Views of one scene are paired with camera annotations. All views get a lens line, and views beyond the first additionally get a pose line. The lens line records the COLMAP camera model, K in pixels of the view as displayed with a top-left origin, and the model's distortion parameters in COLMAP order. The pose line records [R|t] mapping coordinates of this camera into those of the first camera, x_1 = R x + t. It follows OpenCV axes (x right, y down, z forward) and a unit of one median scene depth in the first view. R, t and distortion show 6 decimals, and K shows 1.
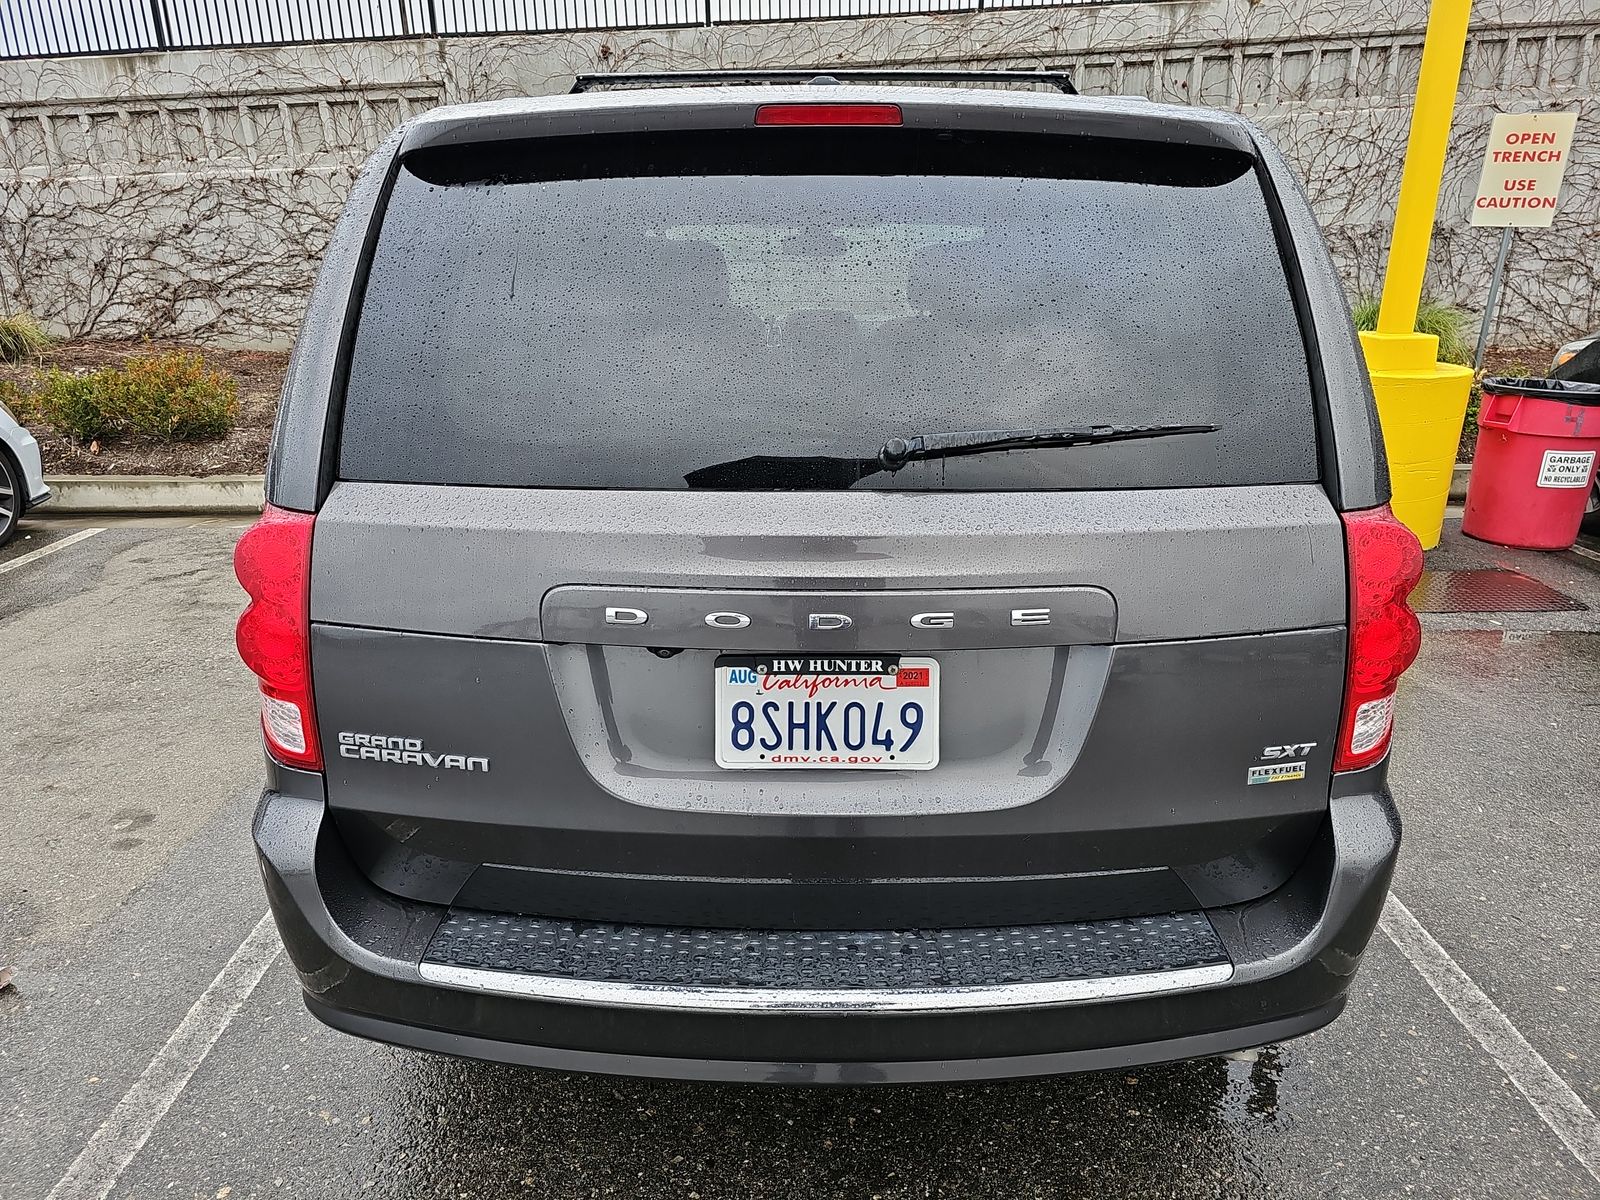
lens RADIAL K [[1070.3, 0, 792.1], [0, 1070.3, 603.1], [0, 0, 1]] dist [0.038157, -0.025702]
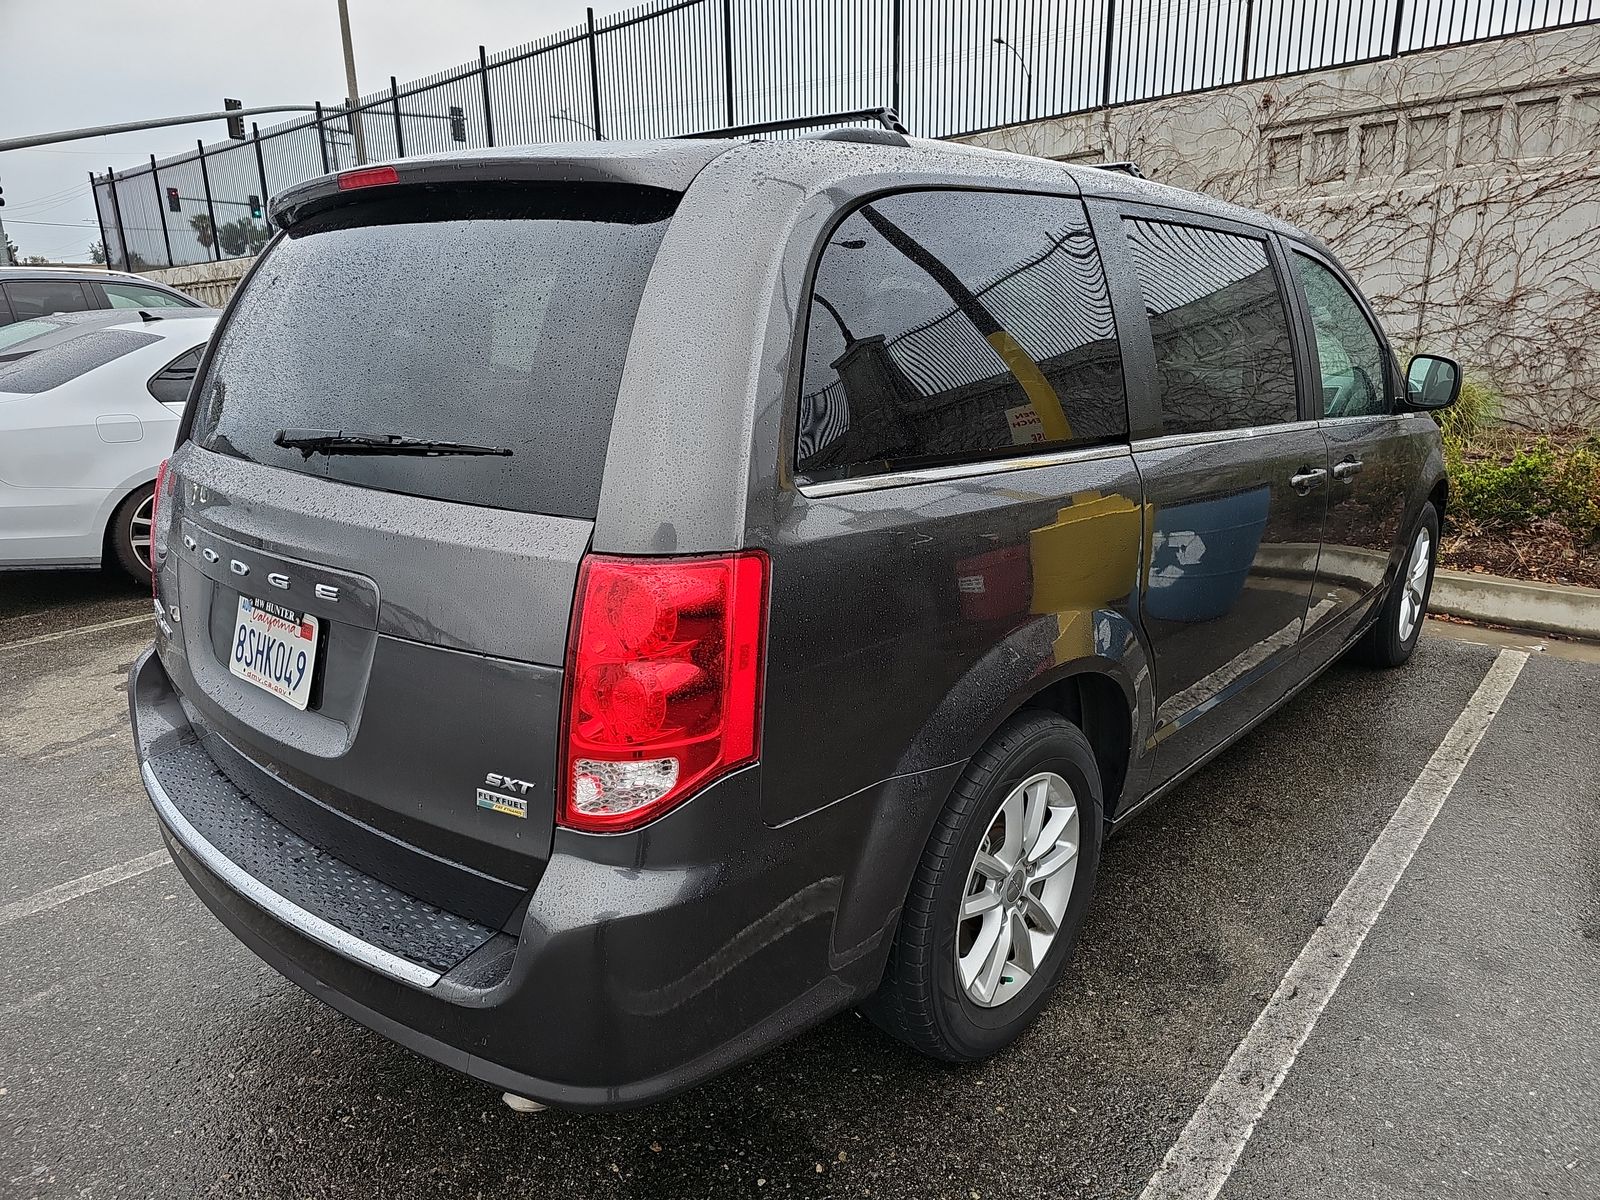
lens RADIAL K [[1070.3, 0, 803.4], [0, 1070.3, 588.0], [0, 0, 1]] dist [0.038157, -0.025702]
pose [[0.758726, 0.165343, -0.630077, 0.173048], [-0.205362, 0.978640, 0.009519, -0.014049], [0.618192, 0.122172, 0.776475, 0.053036]]
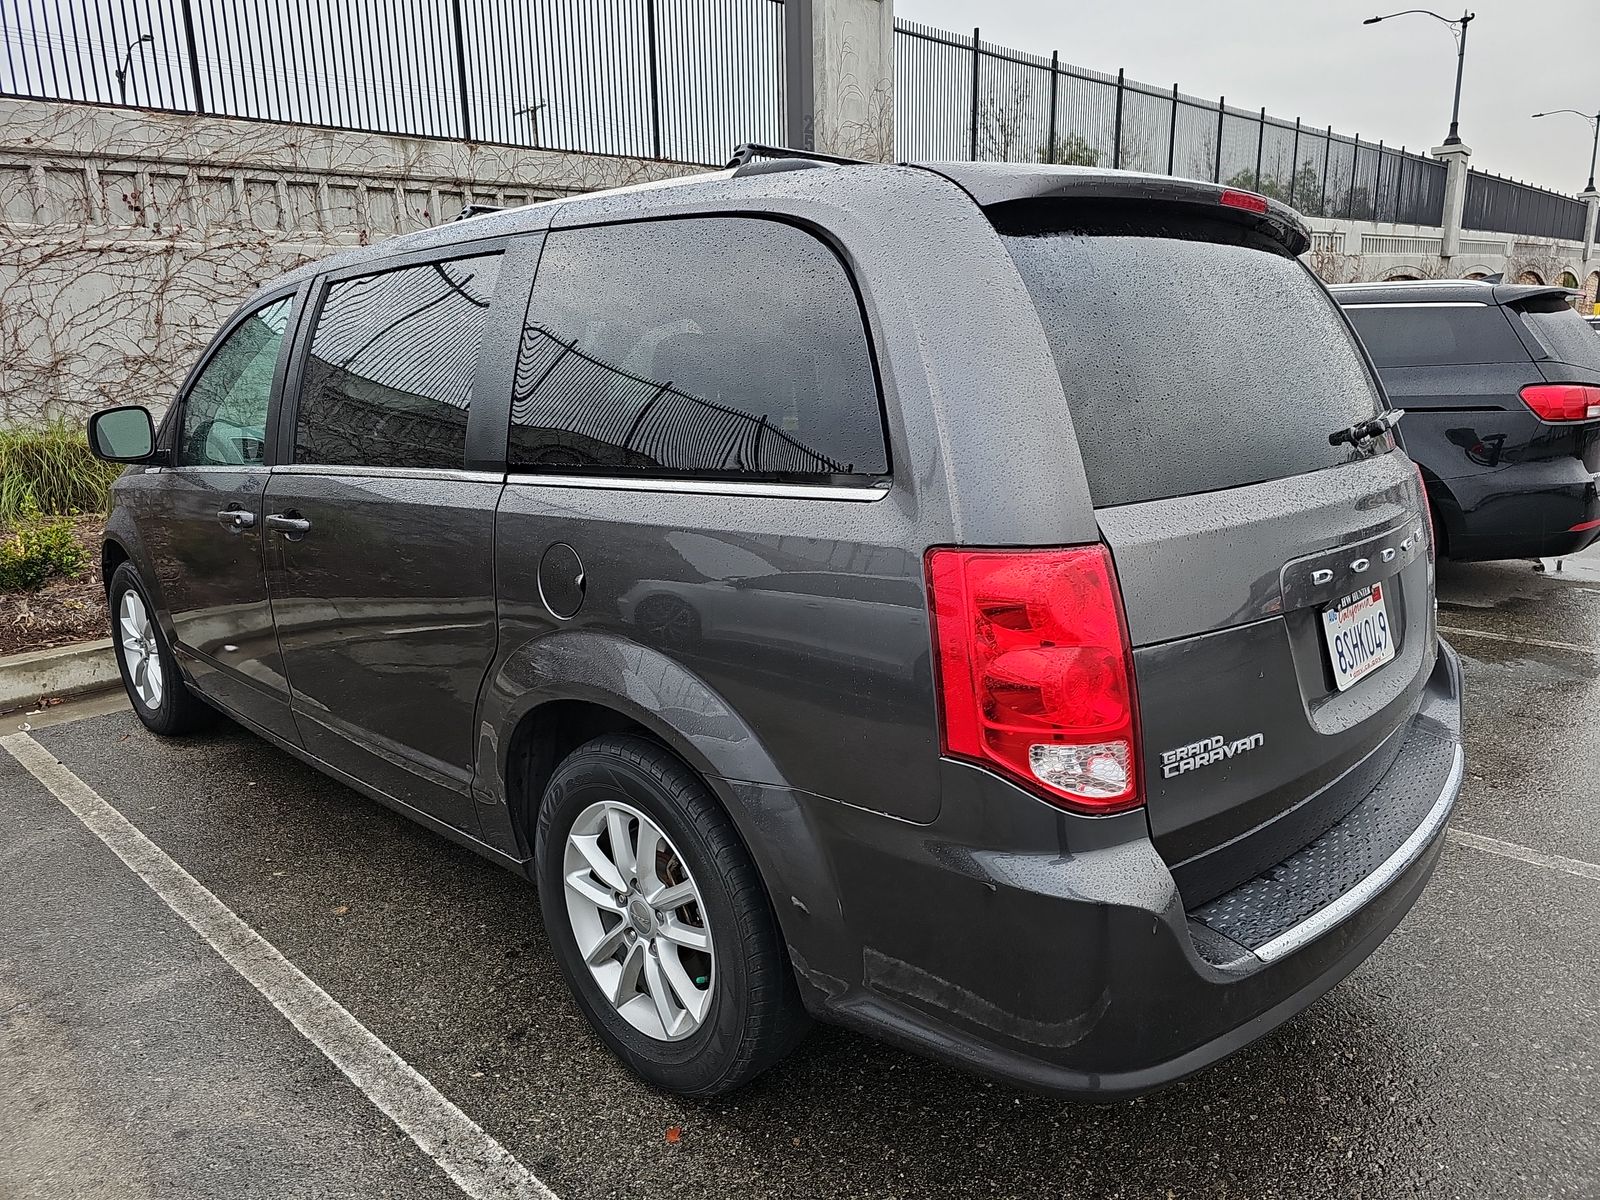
lens RADIAL K [[1070.3, 0, 785.4], [0, 1070.3, 611.1], [0, 0, 1]] dist [0.038157, -0.025702]
pose [[0.689427, -0.172075, 0.703619, -0.184147], [0.245637, 0.969355, -0.003620, -0.012014], [-0.681434, 0.175330, 0.710568, 0.072131]]
